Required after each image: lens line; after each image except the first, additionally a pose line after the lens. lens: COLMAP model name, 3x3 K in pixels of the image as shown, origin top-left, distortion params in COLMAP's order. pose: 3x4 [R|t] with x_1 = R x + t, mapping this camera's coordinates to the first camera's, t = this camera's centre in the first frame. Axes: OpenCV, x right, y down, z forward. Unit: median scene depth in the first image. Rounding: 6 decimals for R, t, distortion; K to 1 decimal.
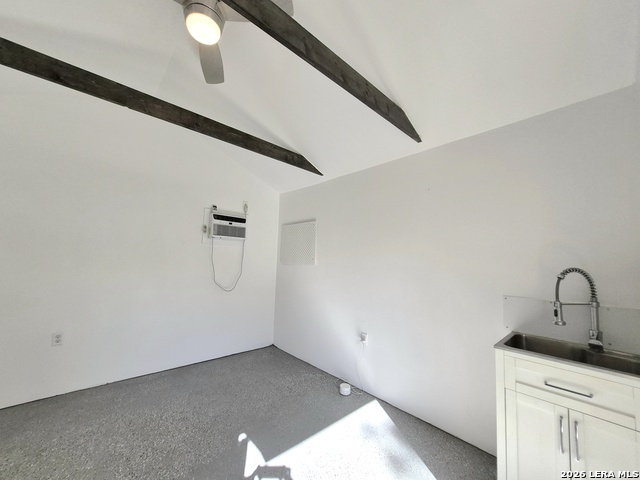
lens RADIAL K [[254.6, 0, 310.7], [0, 254.6, 240.6], [0, 0, 1]] dist [0.000818, -0.000002]
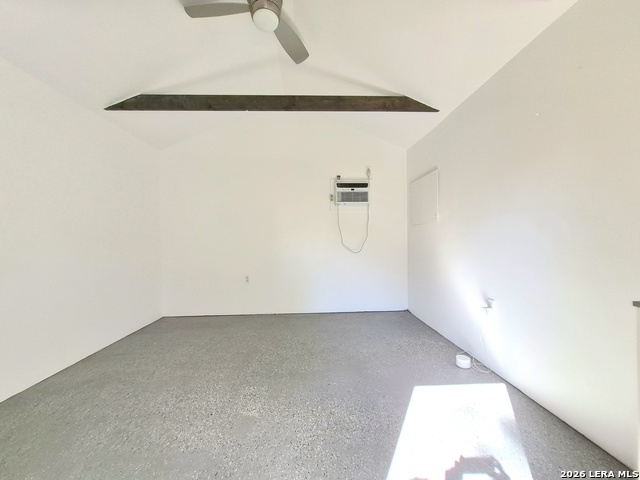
lens RADIAL K [[254.6, 0, 310.7], [0, 254.6, 240.6], [0, 0, 1]] dist [0.000818, -0.000002]
pose [[0.762243, -0.036041, -0.646287, 0.238813], [0.085413, 0.995318, 0.045233, 0.085129], [0.641631, -0.089680, 0.761753, 0.062651]]
